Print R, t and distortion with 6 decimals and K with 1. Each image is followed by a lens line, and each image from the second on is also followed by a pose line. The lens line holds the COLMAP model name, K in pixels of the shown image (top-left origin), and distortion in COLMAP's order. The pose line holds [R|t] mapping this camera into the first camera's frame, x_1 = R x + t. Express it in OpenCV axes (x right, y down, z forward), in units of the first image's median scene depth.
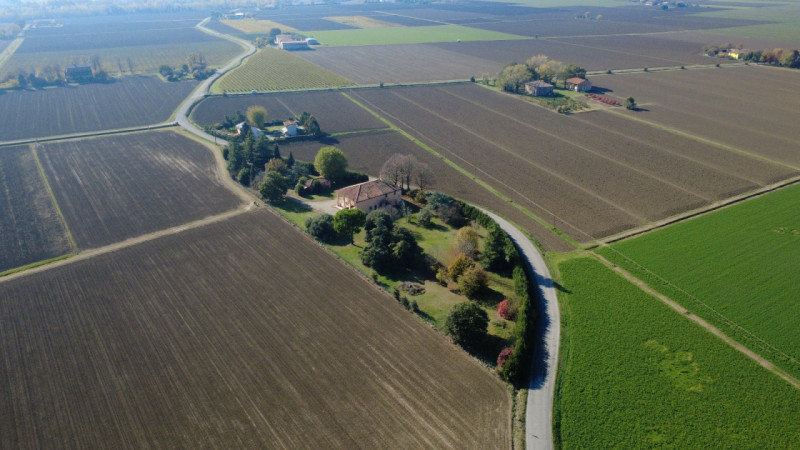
lens RADIAL K [[626.7, 0, 400.0], [0, 626.7, 225.0], [0, 0, 1]] dist [-0.000729, -0.000669]
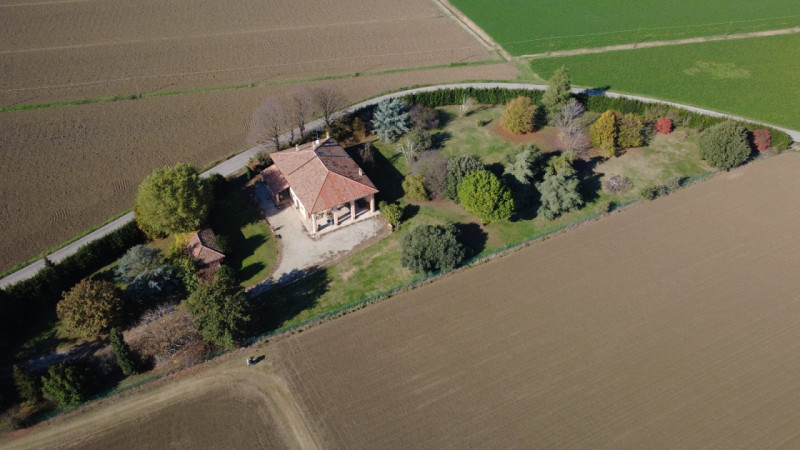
lens RADIAL K [[626.7, 0, 400.0], [0, 626.7, 225.0], [0, 0, 1]] dist [-0.000729, -0.000669]
pose [[0.116408, -0.648883, 0.751931, -0.618718], [0.361816, 0.732761, 0.576326, -0.400347], [-0.924953, 0.204972, 0.320075, 0.981487]]
